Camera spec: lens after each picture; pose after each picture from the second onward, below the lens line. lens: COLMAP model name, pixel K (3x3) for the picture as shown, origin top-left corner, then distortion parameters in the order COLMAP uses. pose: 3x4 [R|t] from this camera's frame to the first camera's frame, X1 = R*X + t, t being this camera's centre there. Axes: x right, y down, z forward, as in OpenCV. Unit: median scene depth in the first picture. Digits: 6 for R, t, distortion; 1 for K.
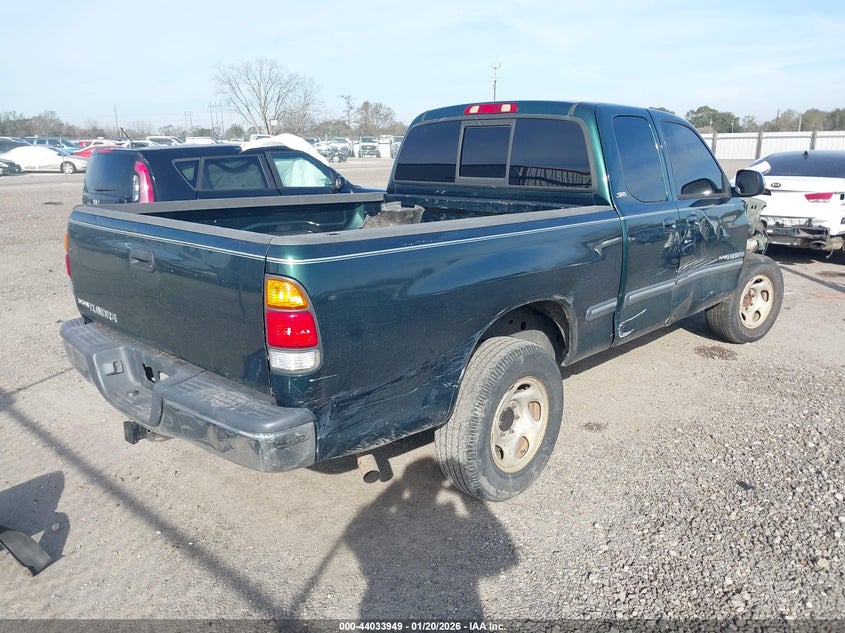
lens RADIAL K [[672.2, 0, 419.7], [0, 672.2, 343.3], [0, 0, 1]] dist [0.052153, -0.003213]
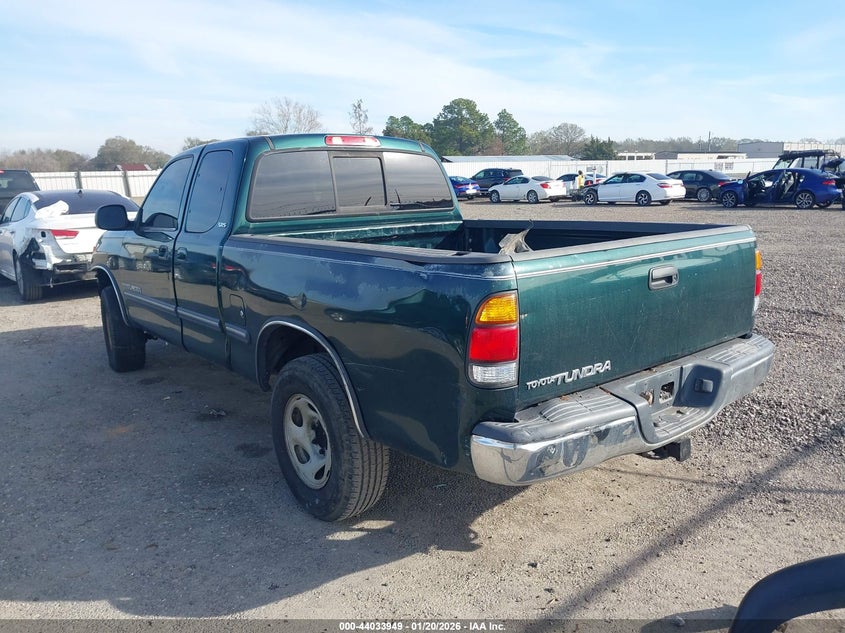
lens RADIAL K [[702.0, 0, 422.5], [0, 702.0, 316.5], [0, 0, 1]] dist [0.004436, -0.001698]
pose [[0.085507, -0.188822, 0.978282, -1.269776], [0.288043, 0.944635, 0.157151, -0.292479], [-0.953792, 0.268350, 0.135162, 1.033857]]
